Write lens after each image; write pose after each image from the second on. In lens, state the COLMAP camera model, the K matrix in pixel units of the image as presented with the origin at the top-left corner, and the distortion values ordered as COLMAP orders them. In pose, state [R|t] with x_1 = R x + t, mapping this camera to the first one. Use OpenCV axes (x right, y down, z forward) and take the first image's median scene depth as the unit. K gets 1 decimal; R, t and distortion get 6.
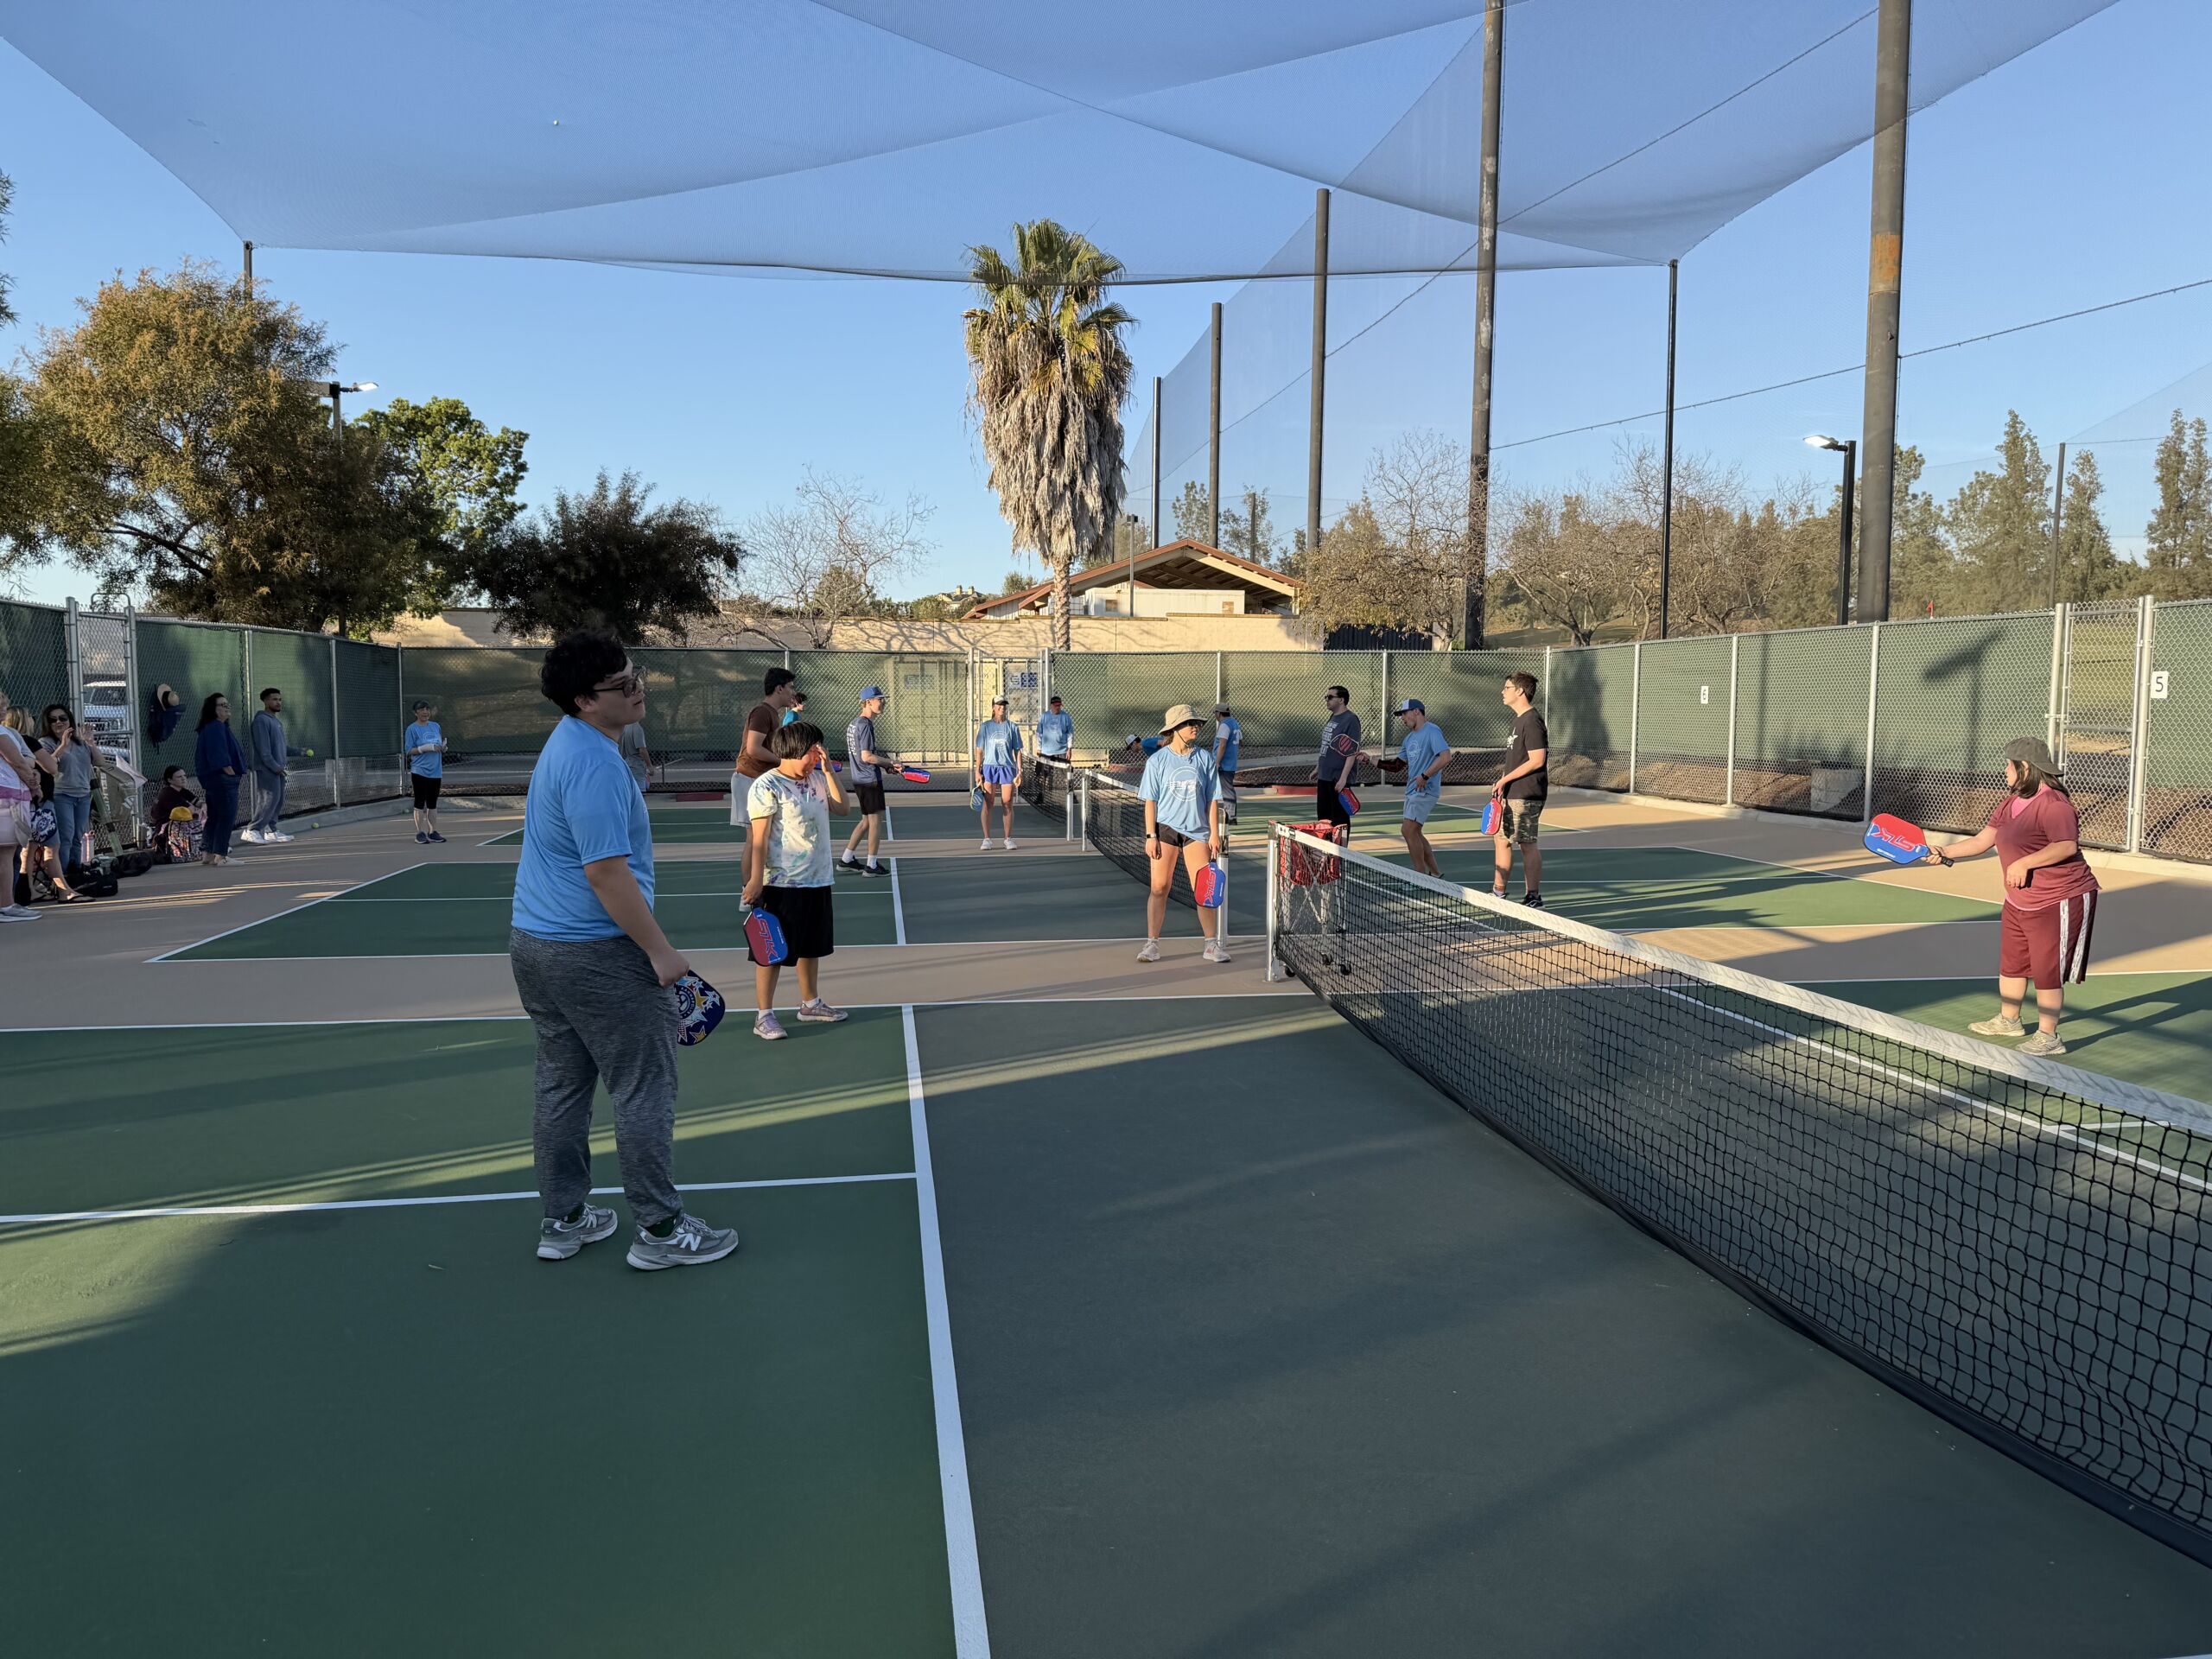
lens RADIAL K [[1586.9, 0, 1106.0], [0, 1586.9, 829.5], [0, 0, 1]] dist [0.133886, -0.216113]
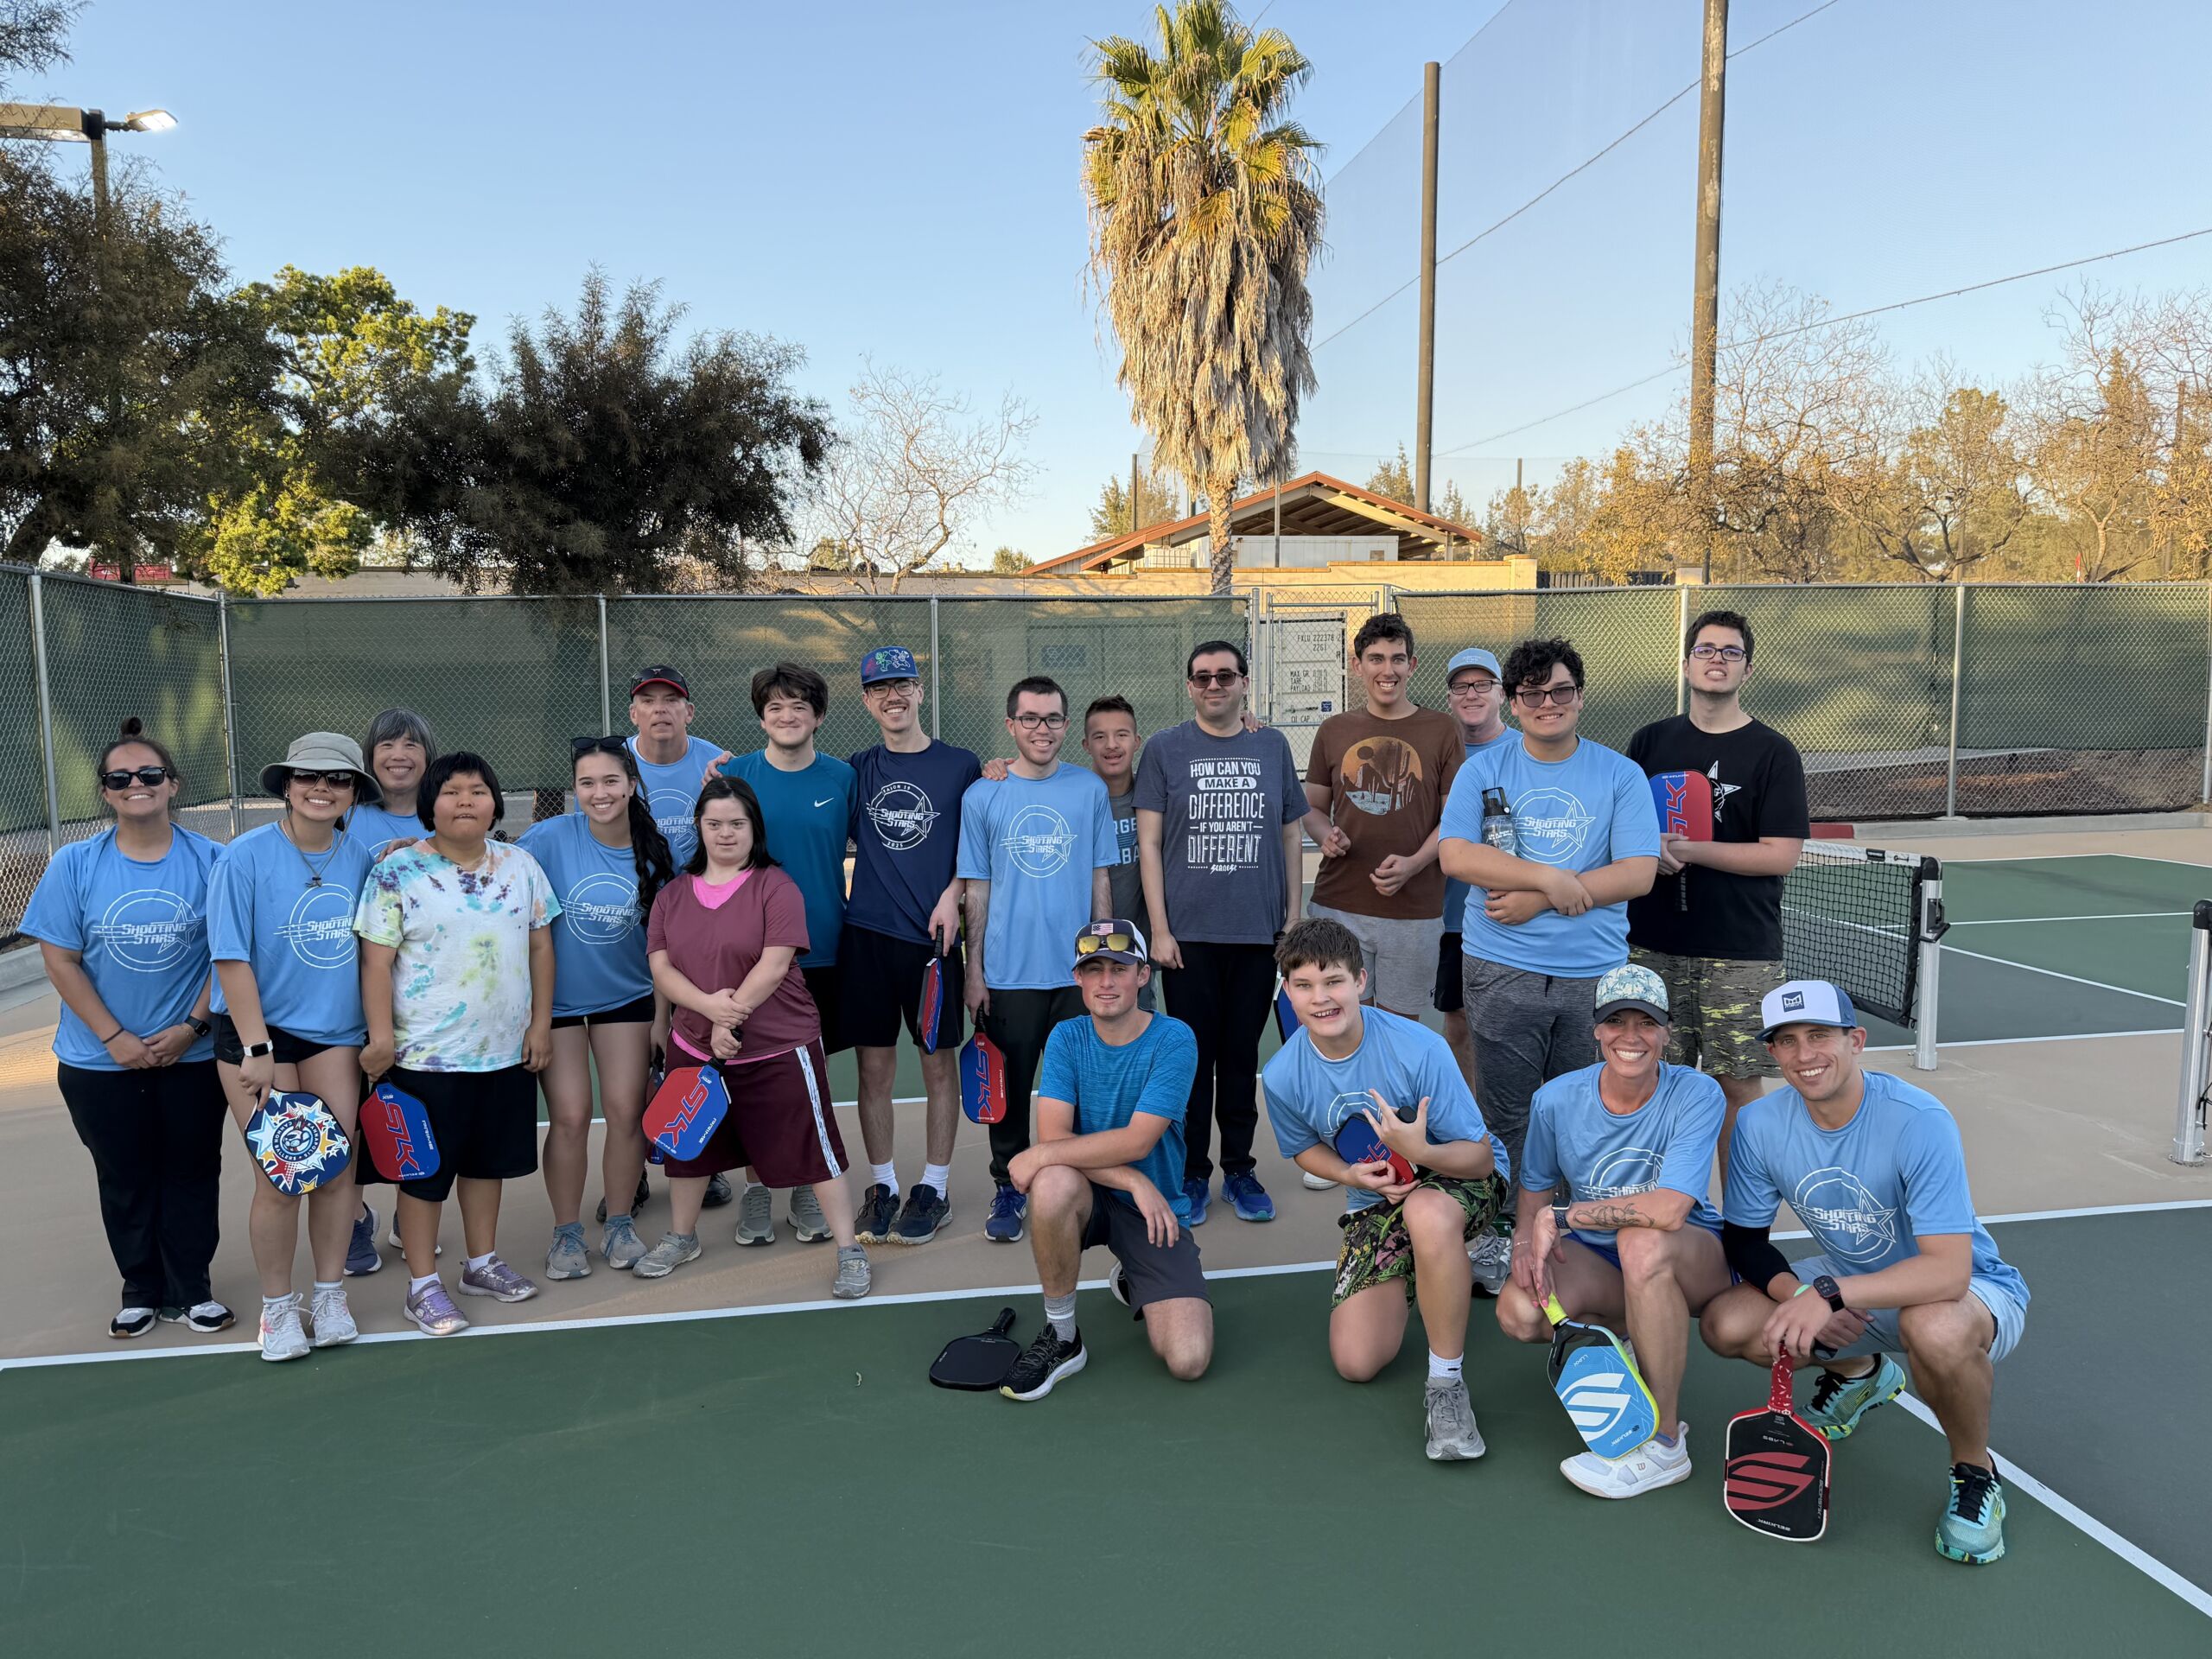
lens RADIAL K [[1616.1, 0, 1104.0], [0, 1616.1, 863.0], [0, 0, 1]] dist [-0.003312, -0.005105]
pose [[0.999744, -0.020152, 0.010299, -0.095921], [0.019818, 0.999307, 0.031502, -0.023992], [-0.010927, -0.031290, 0.999451, 0.286017]]
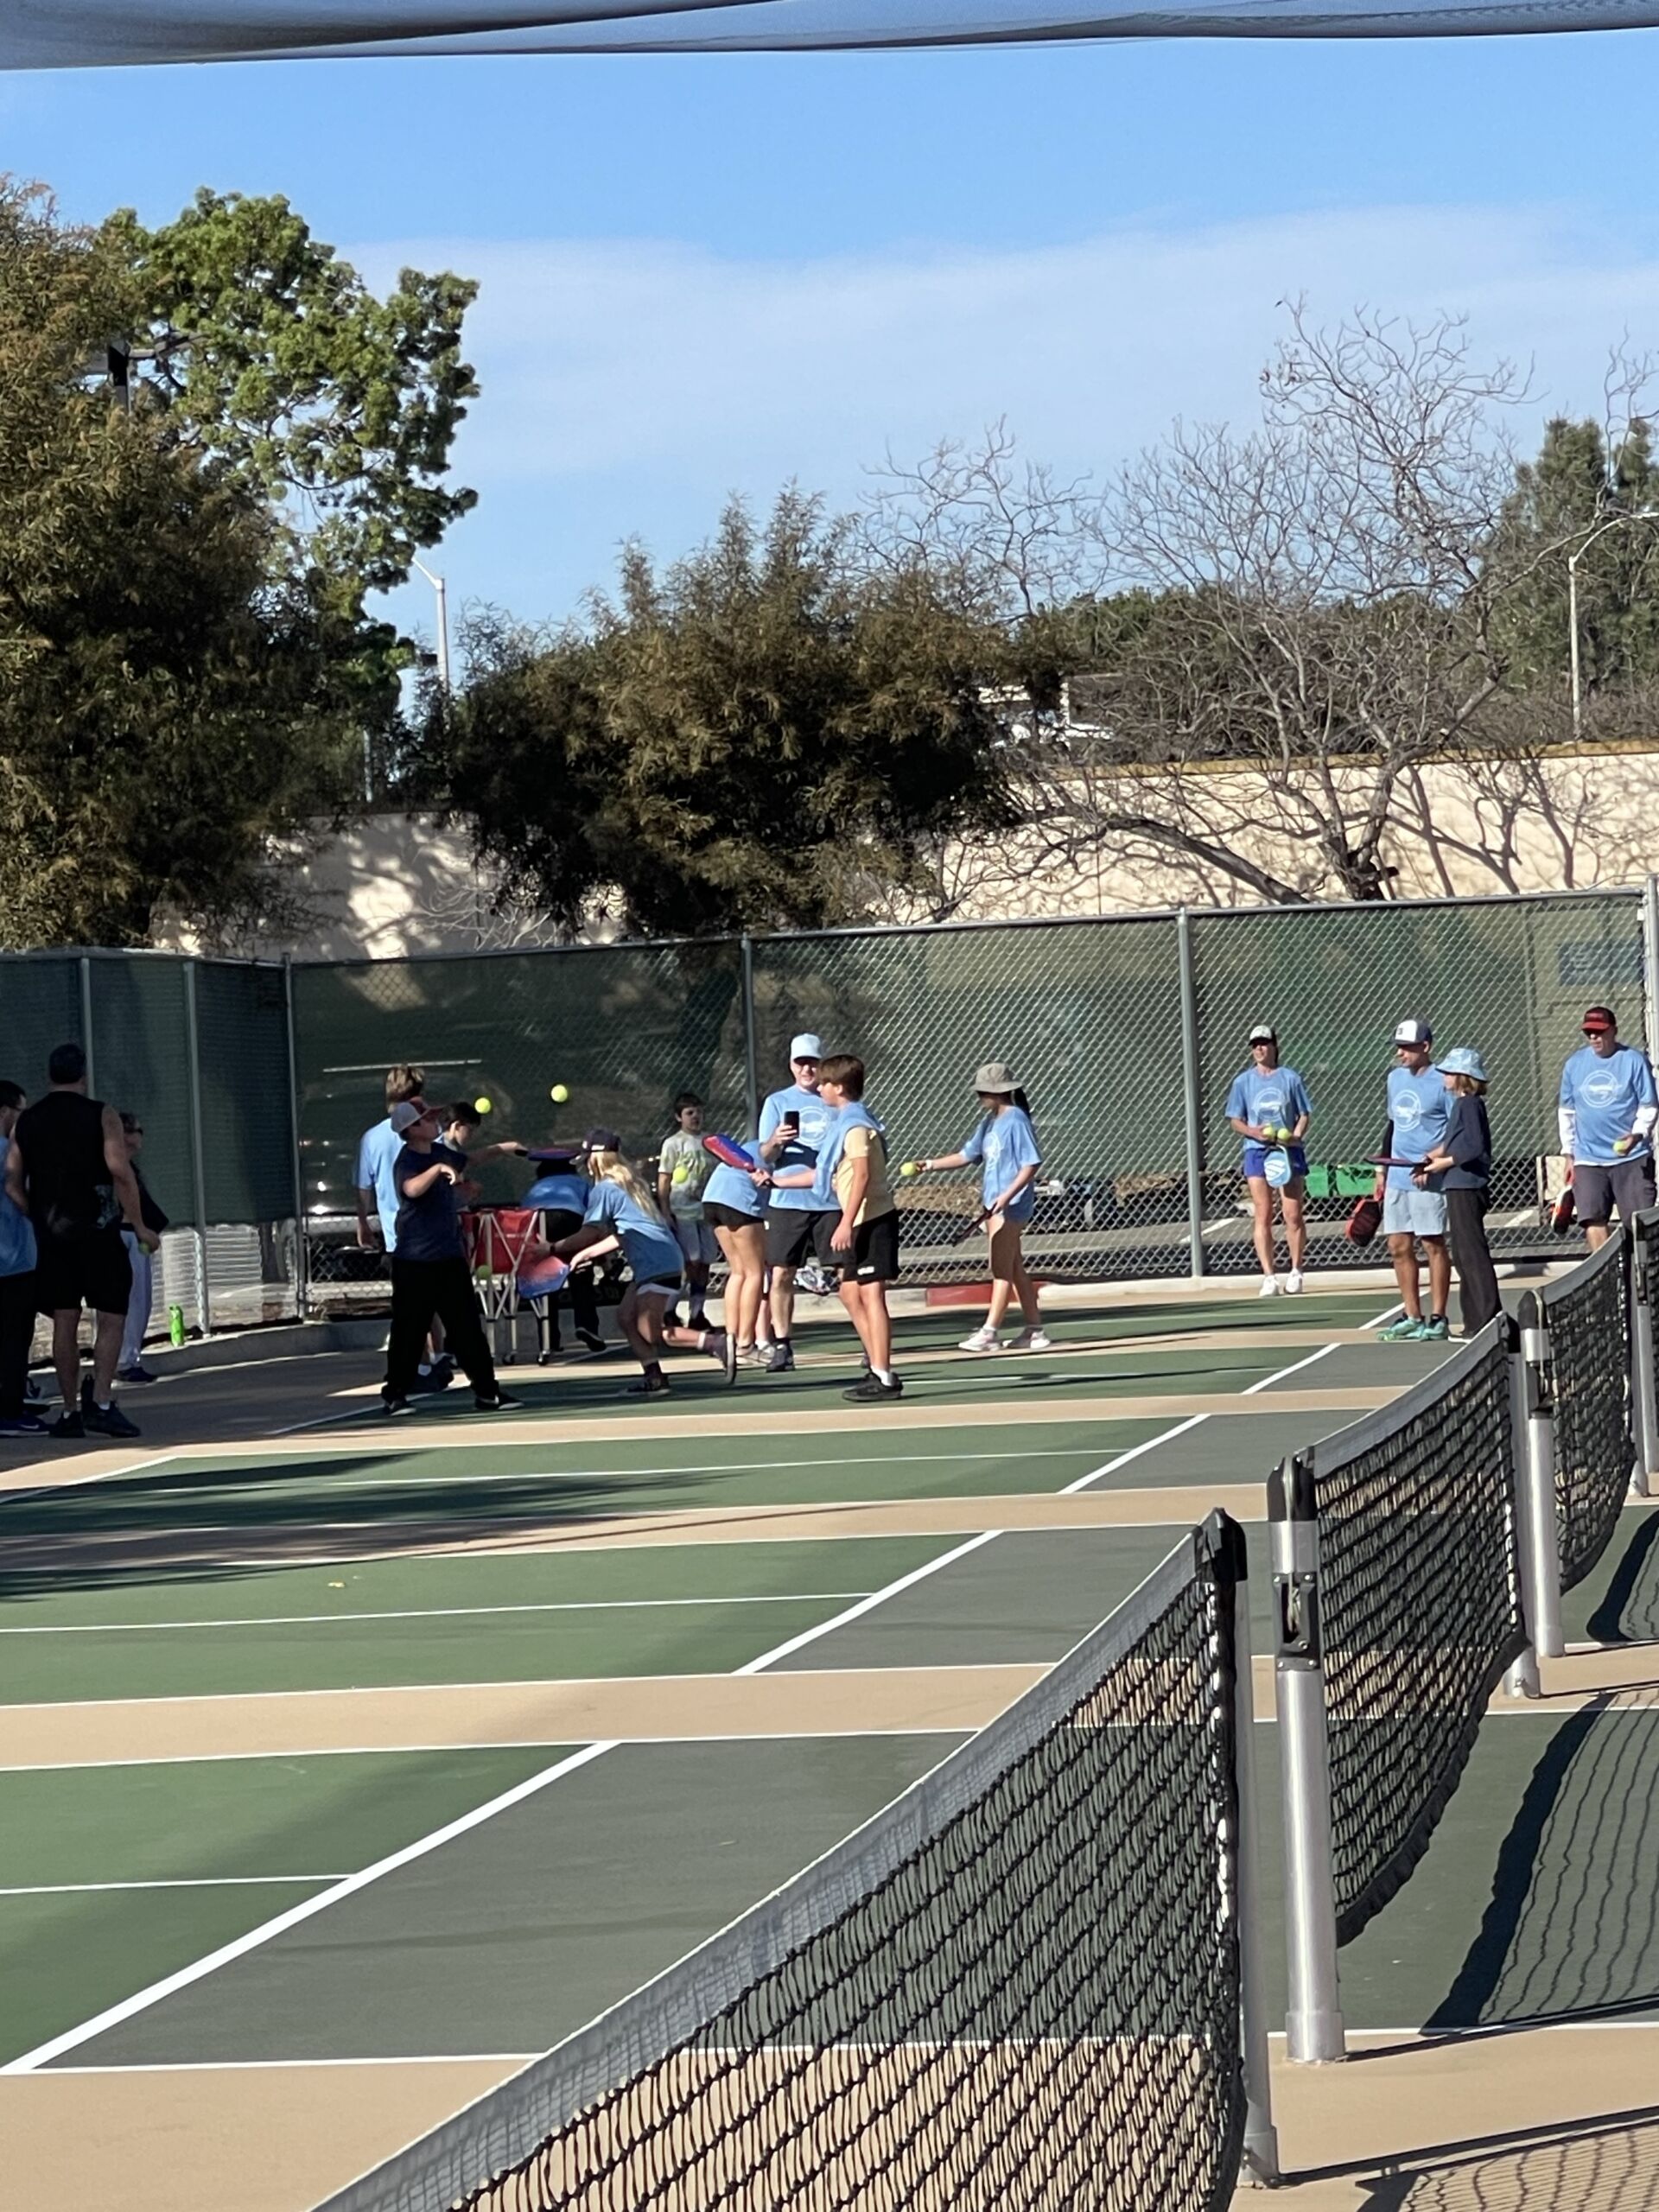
lens RADIAL K [[9193.3, 0, 829.5], [0, 9193.3, 1106.0], [0, 0, 1]] dist [0.057924, 0.550655]
pose [[0.961592, -0.053837, -0.269152, 0.210794], [0.035273, 0.996683, -0.073343, 0.064676], [0.272208, 0.061032, 0.960301, -0.781801]]
